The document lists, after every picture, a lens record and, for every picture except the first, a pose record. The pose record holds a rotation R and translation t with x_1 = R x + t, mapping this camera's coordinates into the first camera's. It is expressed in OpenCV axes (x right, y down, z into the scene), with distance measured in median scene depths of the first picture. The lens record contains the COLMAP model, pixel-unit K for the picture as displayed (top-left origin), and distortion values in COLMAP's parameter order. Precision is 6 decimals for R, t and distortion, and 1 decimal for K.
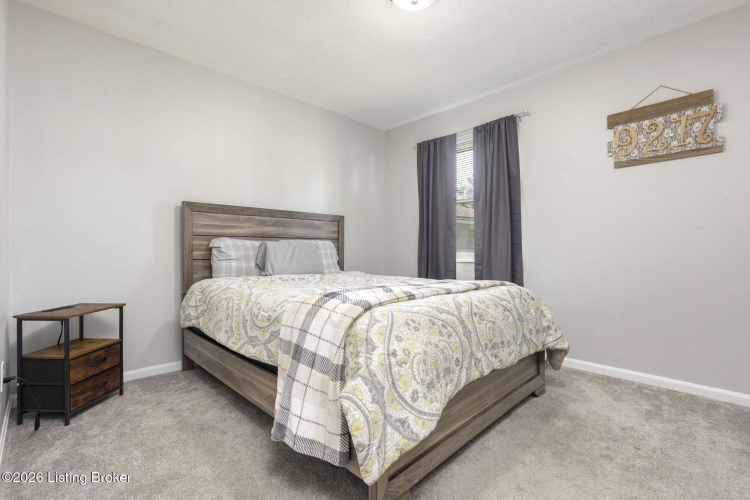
lens RADIAL K [[339.4, 0, 376.8], [0, 339.4, 251.2], [0, 0, 1]] dist [0.004669, 0.000114]
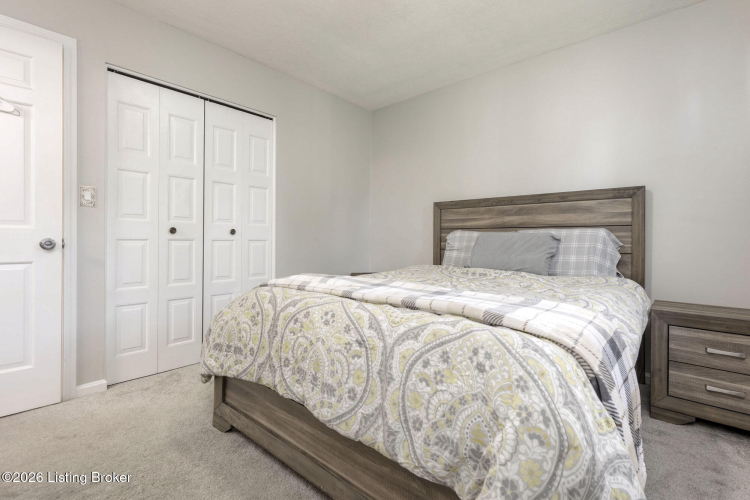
lens RADIAL K [[339.4, 0, 376.8], [0, 339.4, 251.2], [0, 0, 1]] dist [0.004669, 0.000114]
pose [[0.074447, 0.030493, -0.996759, 0.608204], [-0.012493, 0.999482, 0.029643, -0.000910], [0.997147, 0.010246, 0.074789, 0.628381]]
